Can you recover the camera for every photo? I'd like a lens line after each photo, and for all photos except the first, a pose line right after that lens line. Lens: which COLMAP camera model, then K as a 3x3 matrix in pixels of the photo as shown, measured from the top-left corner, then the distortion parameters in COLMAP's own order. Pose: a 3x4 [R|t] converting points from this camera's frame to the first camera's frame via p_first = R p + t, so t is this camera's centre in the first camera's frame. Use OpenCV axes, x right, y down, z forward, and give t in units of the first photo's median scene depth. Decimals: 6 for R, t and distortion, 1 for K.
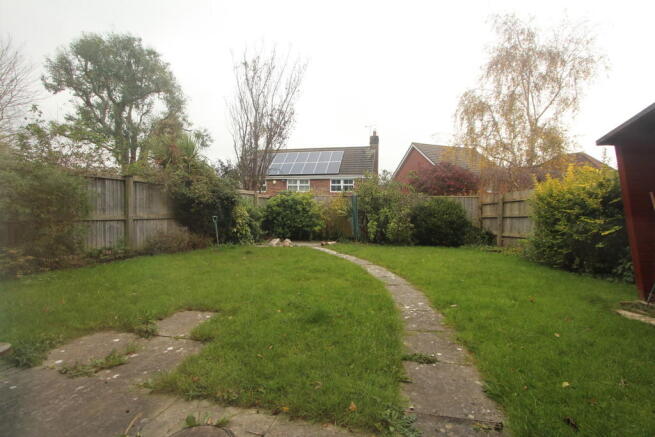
lens RADIAL K [[302.4, 0, 328.9], [0, 302.4, 214.8], [0, 0, 1]] dist [-0.004205, -0.000380]
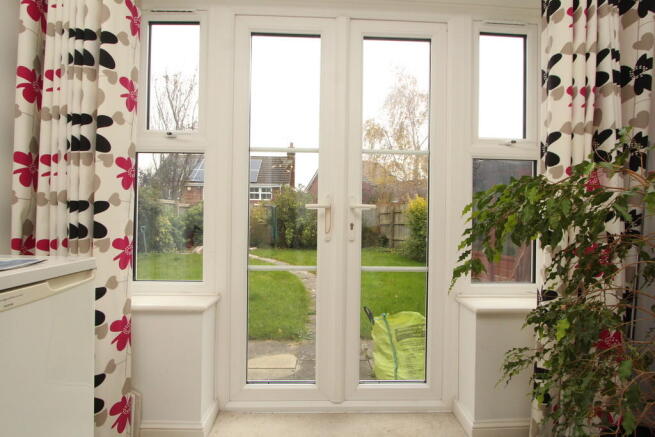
lens RADIAL K [[302.4, 0, 330.5], [0, 302.4, 217.7], [0, 0, 1]] dist [-0.004205, -0.000380]
pose [[0.961510, -0.000626, 0.274768, -0.019372], [0.003400, 0.999948, -0.009619, -0.008203], [-0.274747, 0.010183, 0.961463, -0.130264]]
